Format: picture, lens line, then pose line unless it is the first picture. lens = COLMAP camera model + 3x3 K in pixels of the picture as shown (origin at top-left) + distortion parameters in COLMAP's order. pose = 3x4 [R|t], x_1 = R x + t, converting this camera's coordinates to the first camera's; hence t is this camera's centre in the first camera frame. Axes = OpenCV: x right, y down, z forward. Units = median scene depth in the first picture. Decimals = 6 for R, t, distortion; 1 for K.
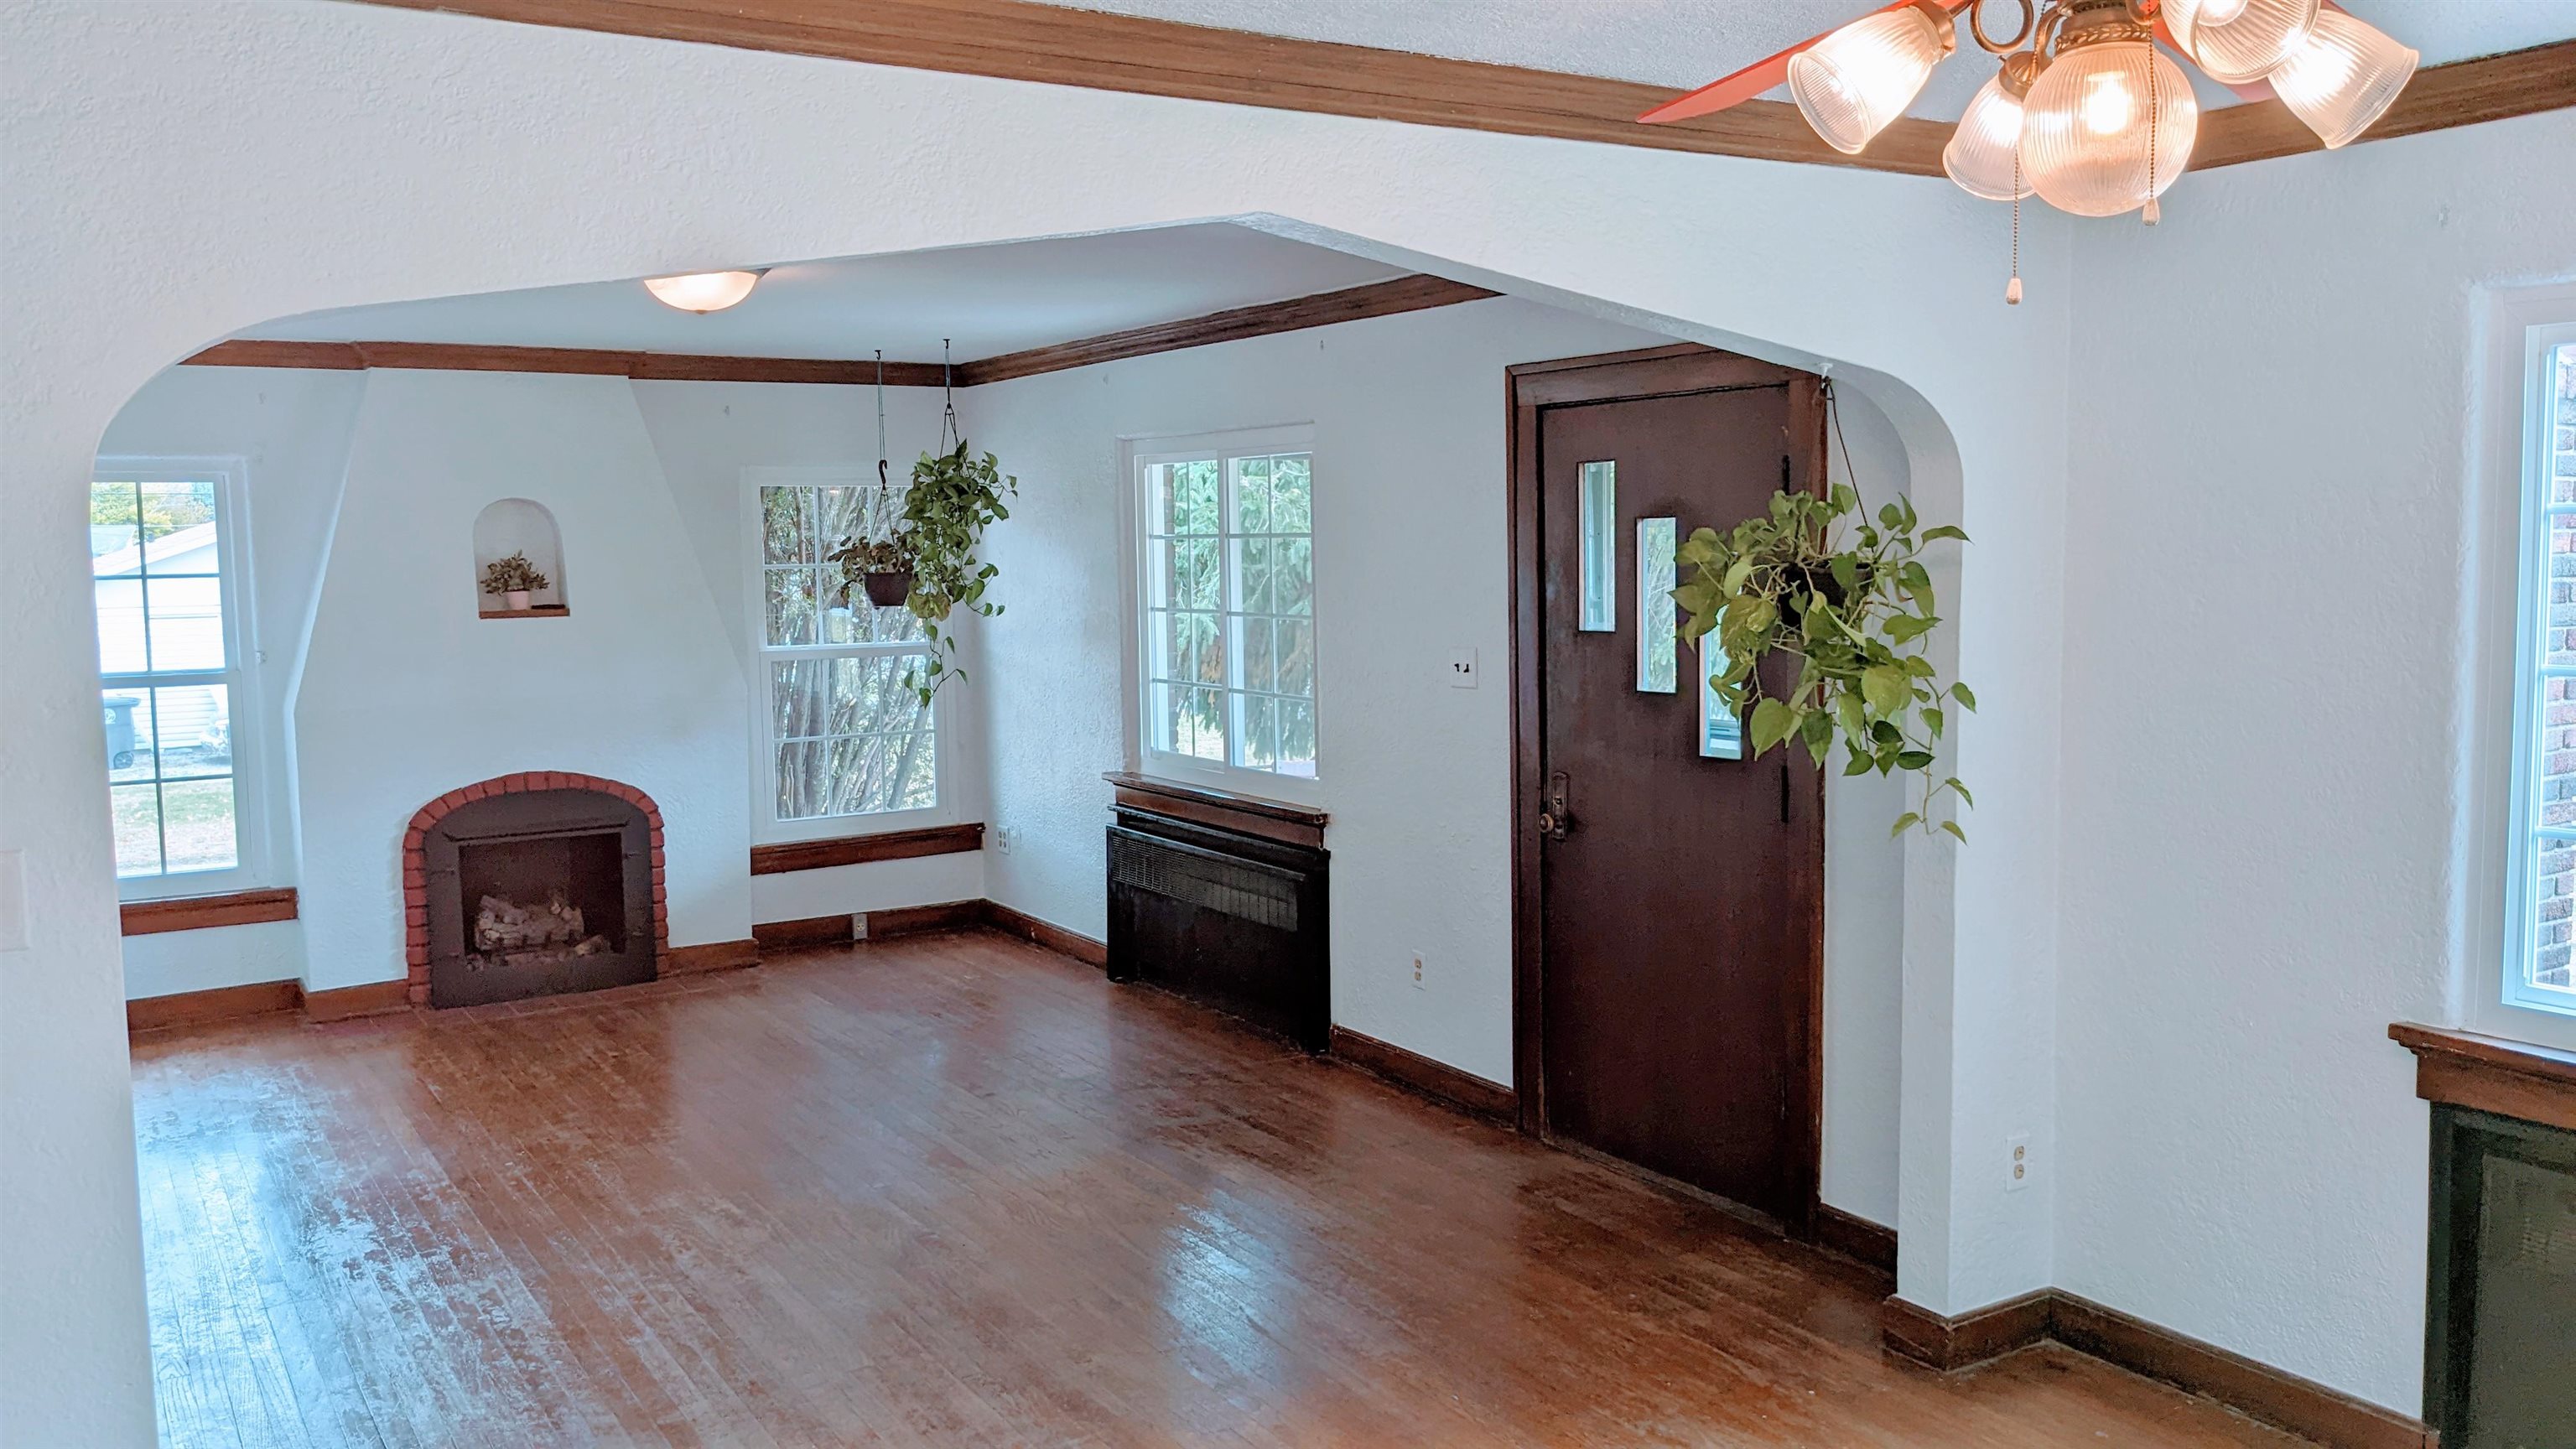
lens RADIAL K [[2037.7, 0, 1288.6], [0, 2037.7, 720.2], [0, 0, 1]] dist [0.047155, -0.070844]
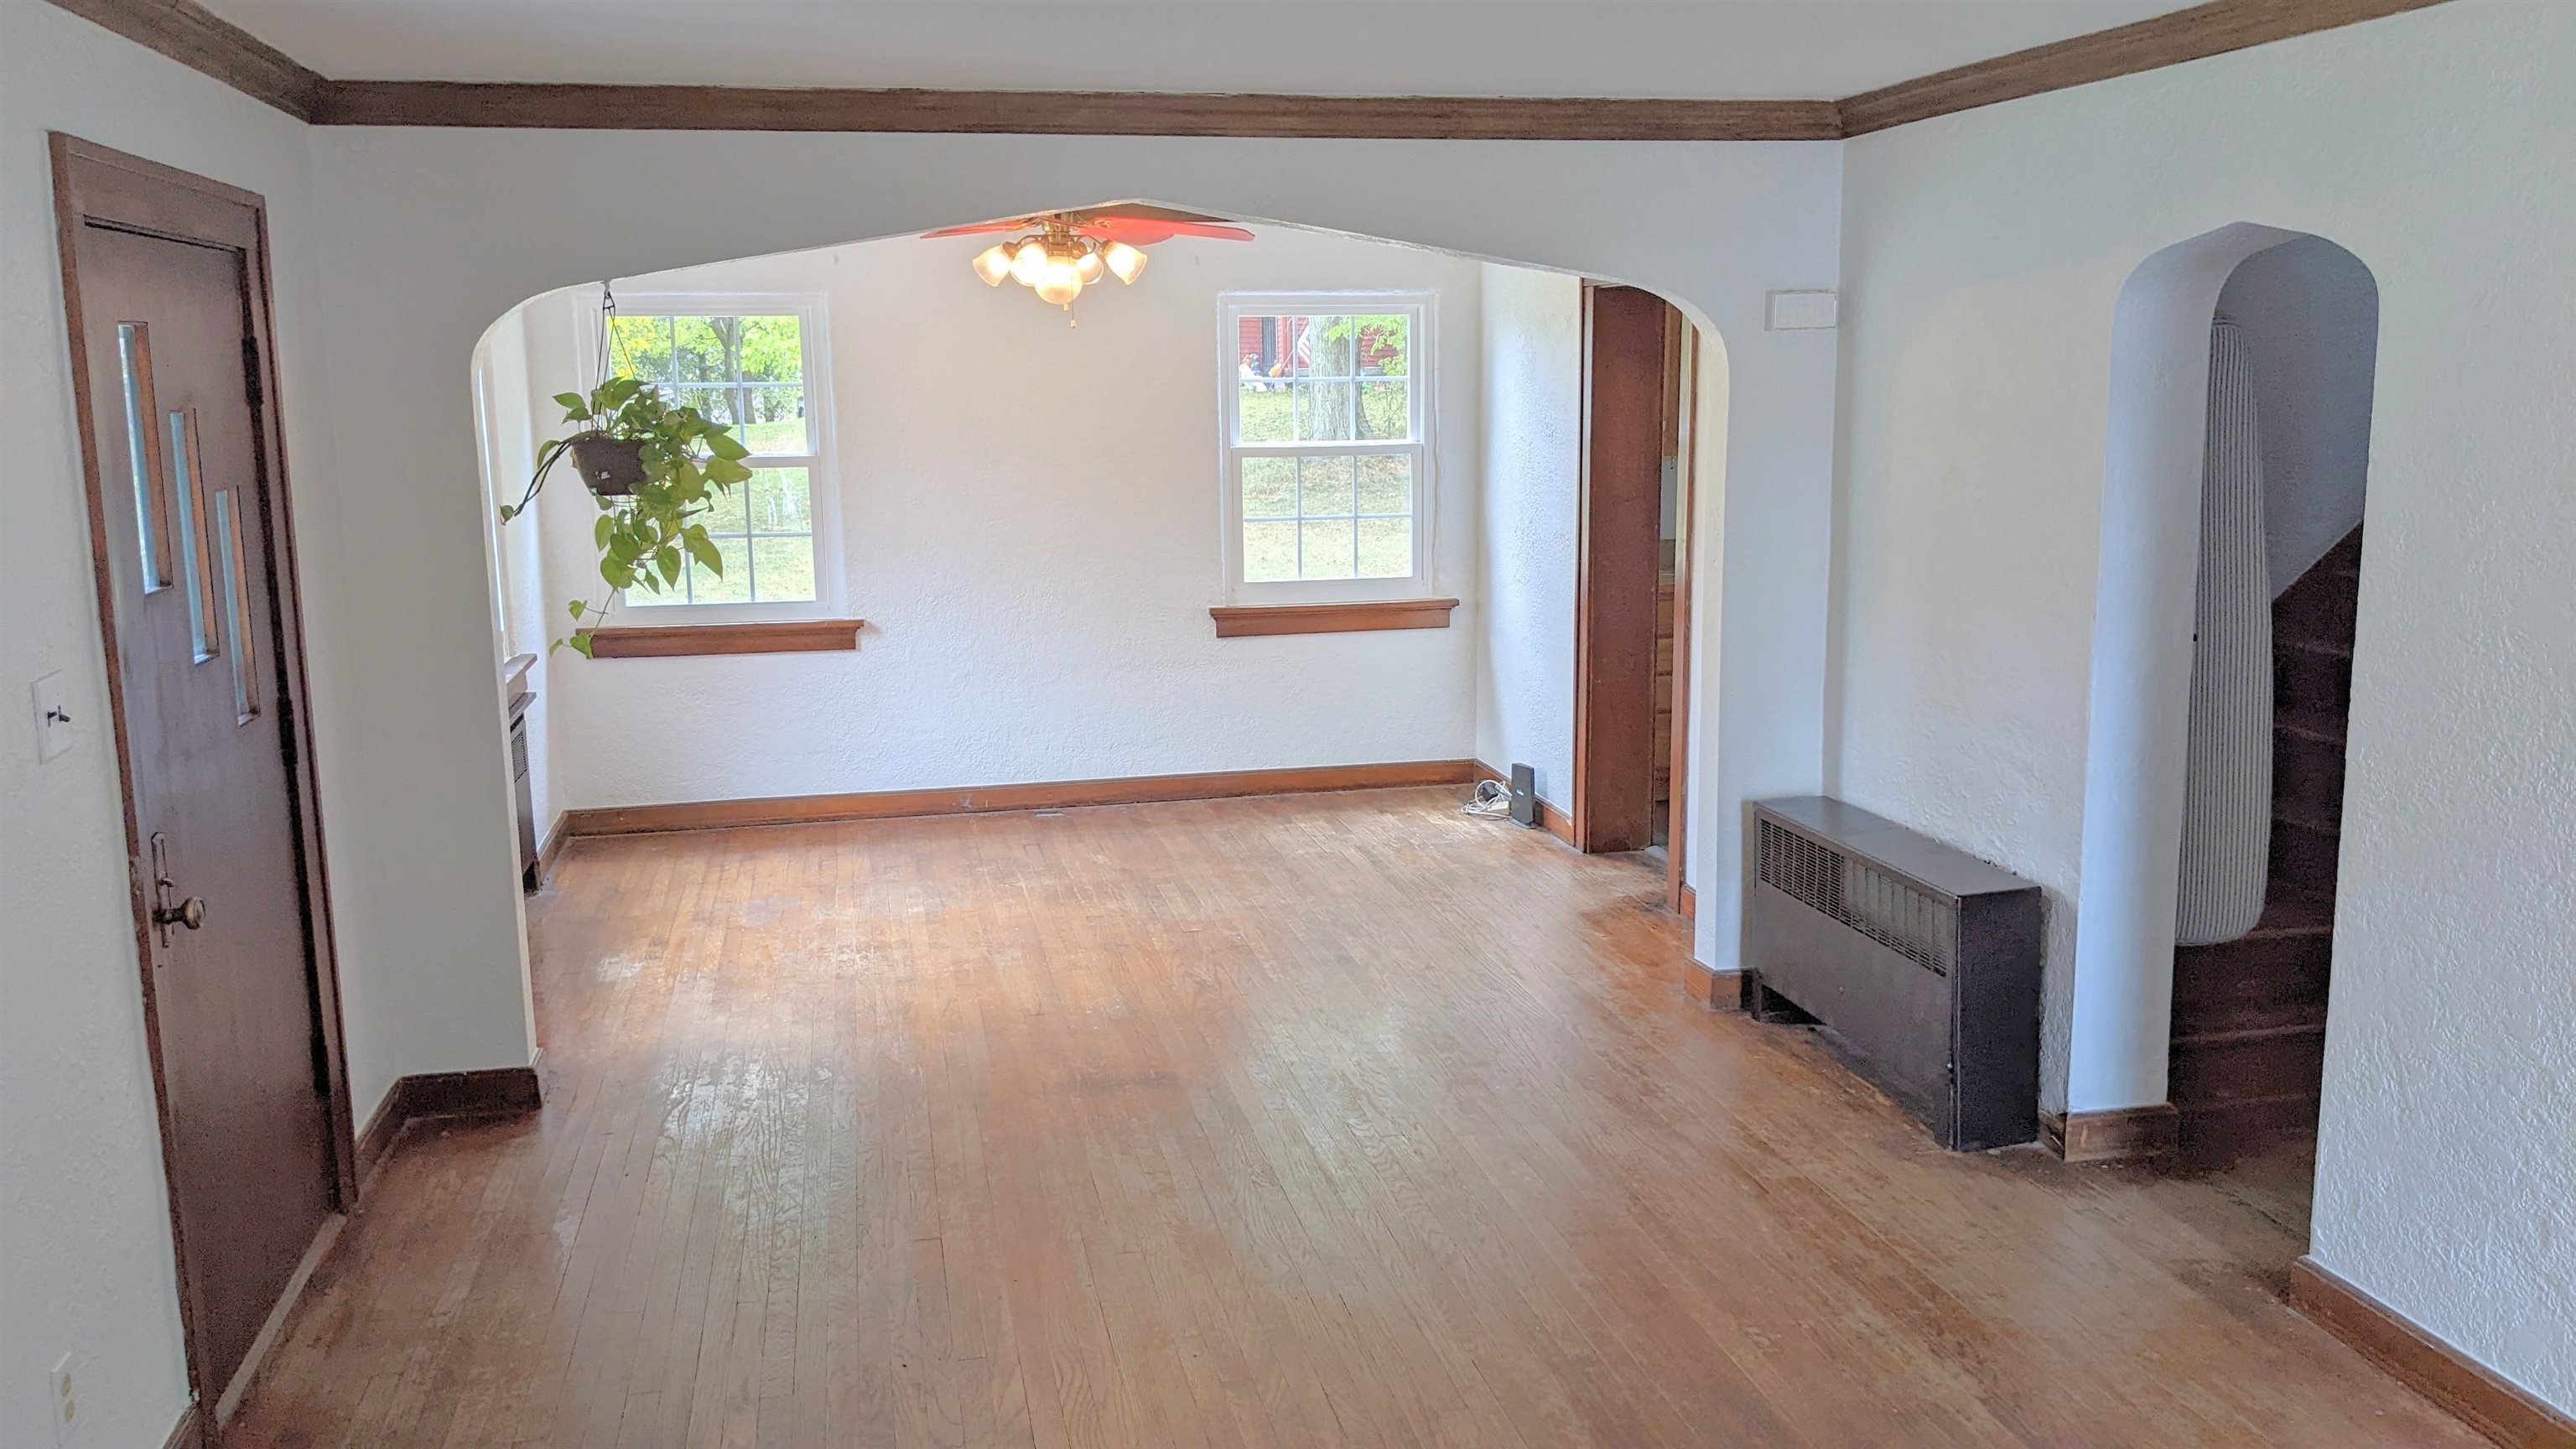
lens RADIAL K [[2037.7, 0, 1292.3], [0, 2037.7, 722.7], [0, 0, 1]] dist [0.047155, -0.070844]
pose [[-0.942159, -0.028991, 0.333911, -0.292399], [0.060261, 0.965365, 0.253849, -0.106585], [-0.329706, 0.259288, -0.907780, 1.076636]]
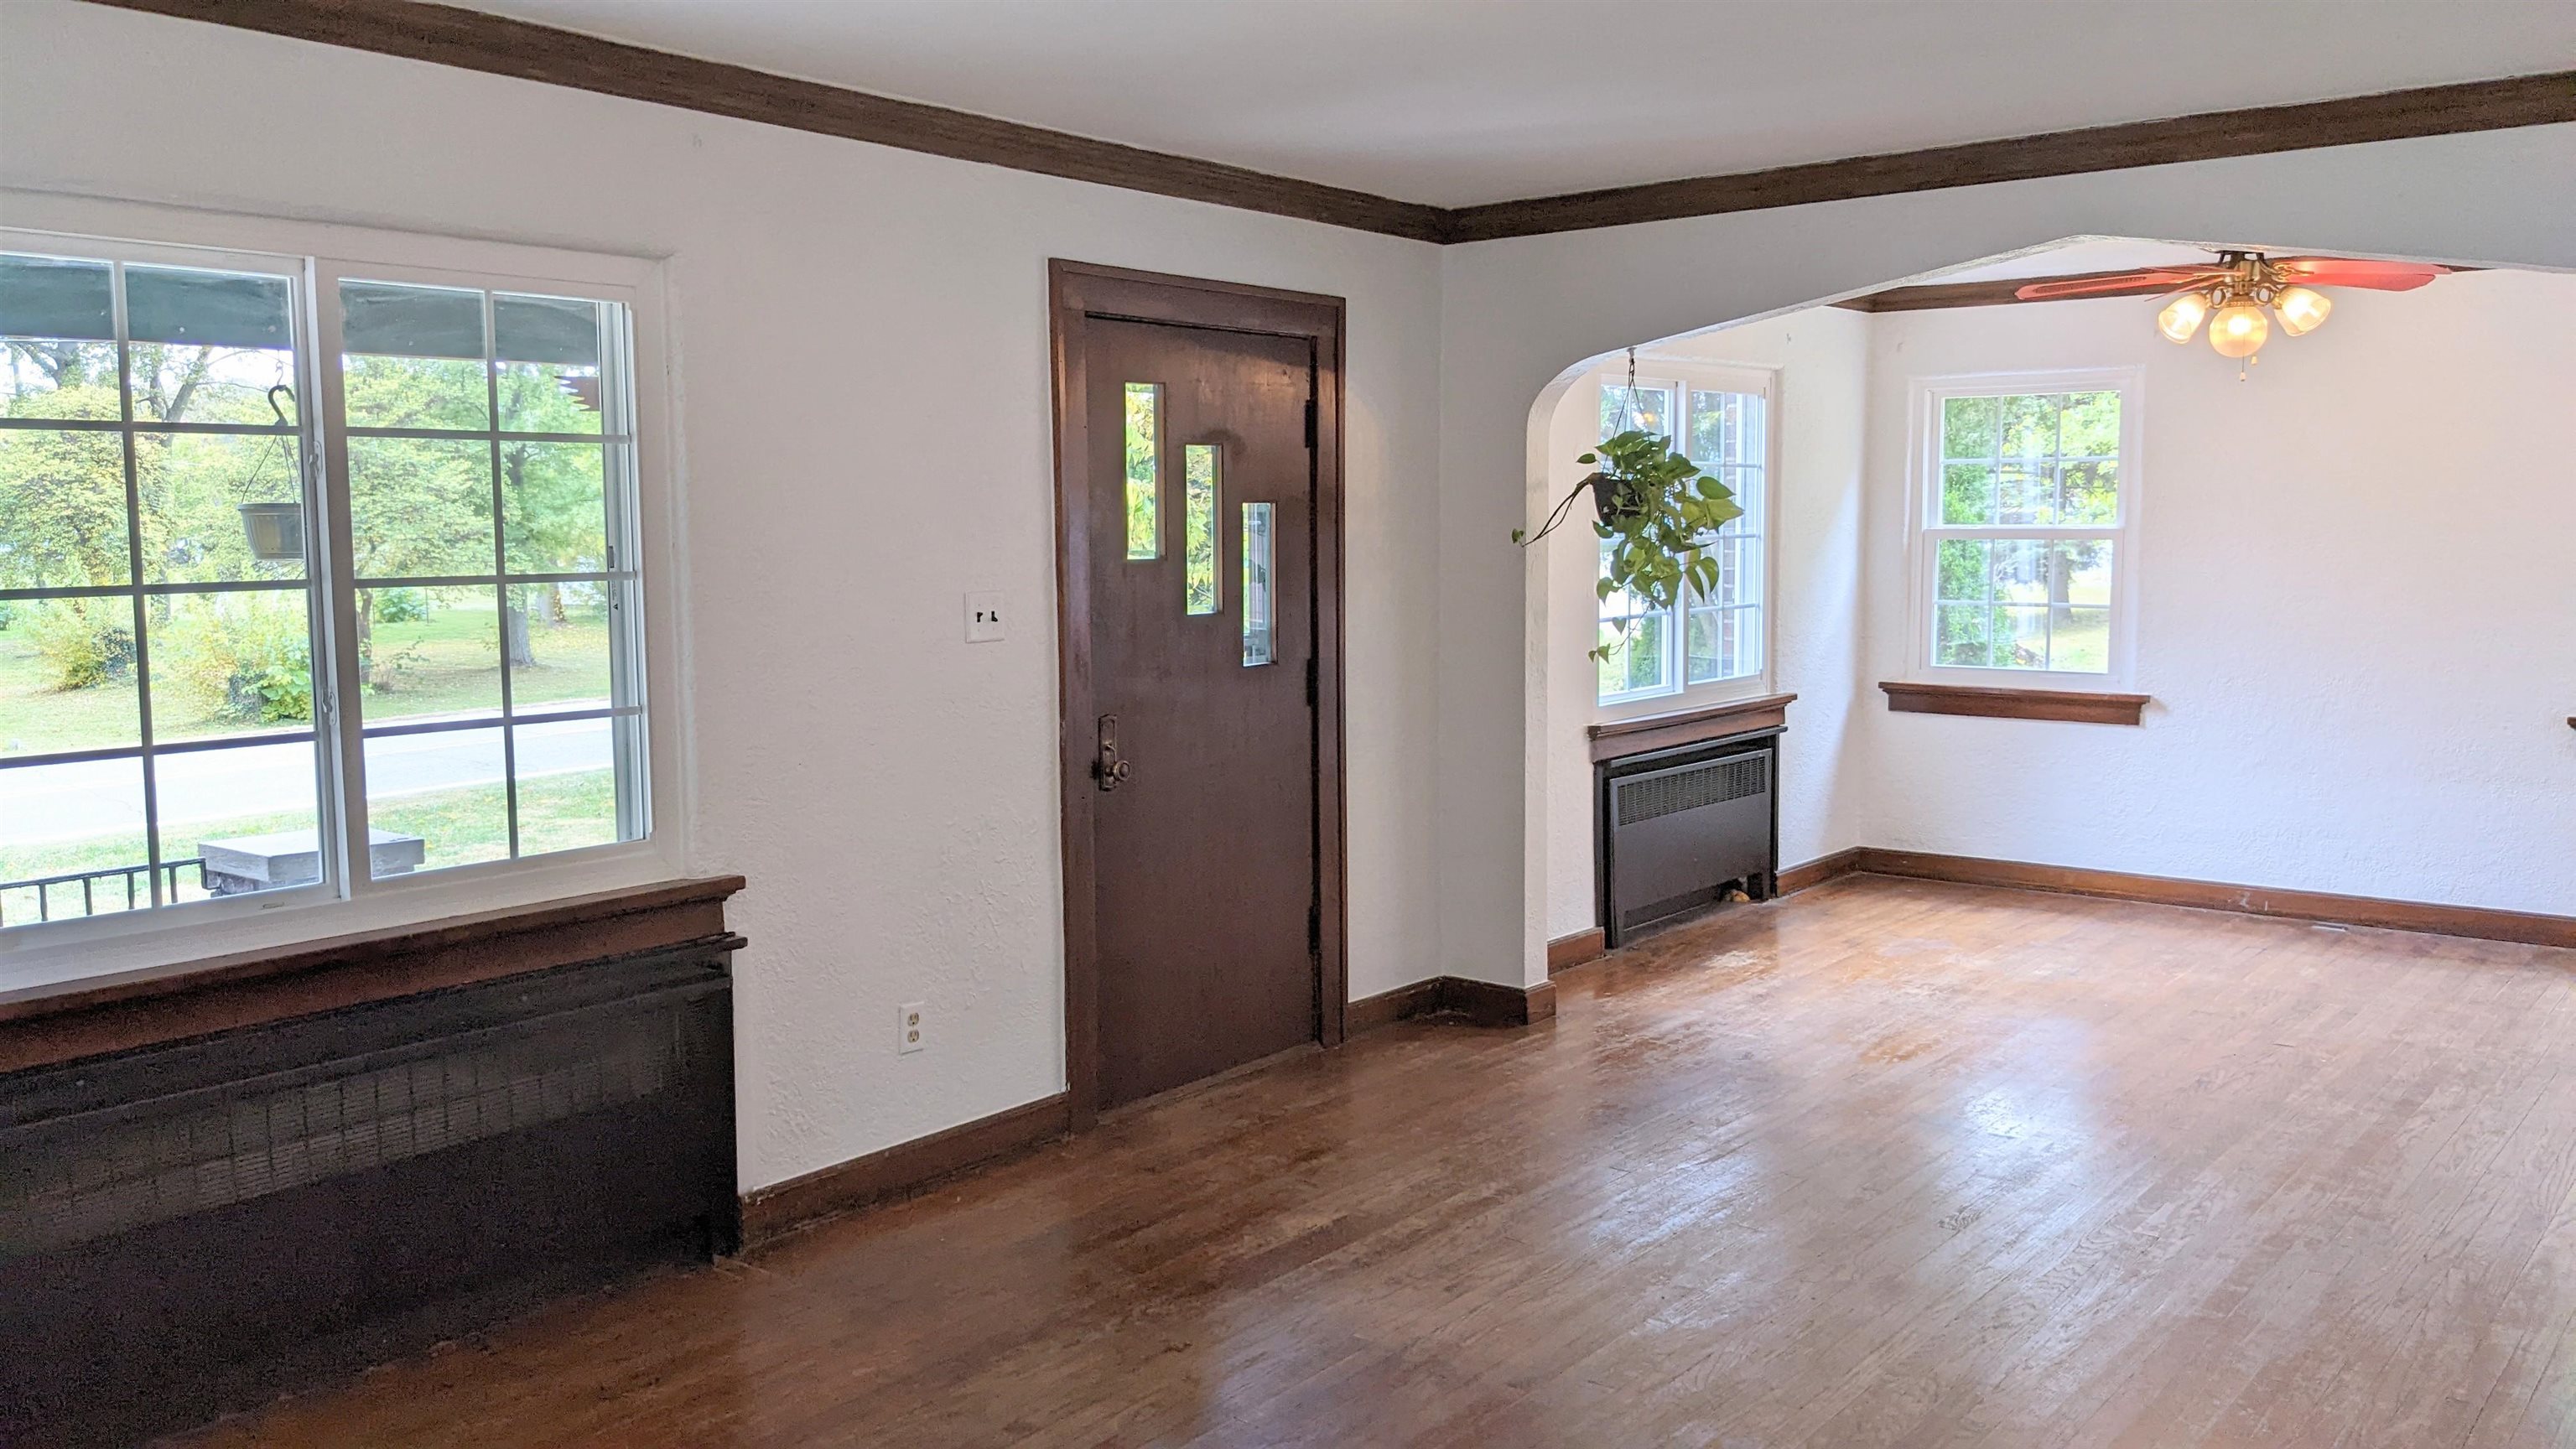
lens RADIAL K [[2037.7, 0, 1284.0], [0, 2037.7, 733.4], [0, 0, 1]] dist [0.047155, -0.070844]
pose [[-0.328256, -0.083275, 0.940911, -0.571559], [0.100447, 0.987381, 0.122431, -0.053642], [-0.939233, 0.134700, -0.315749, 0.912633]]
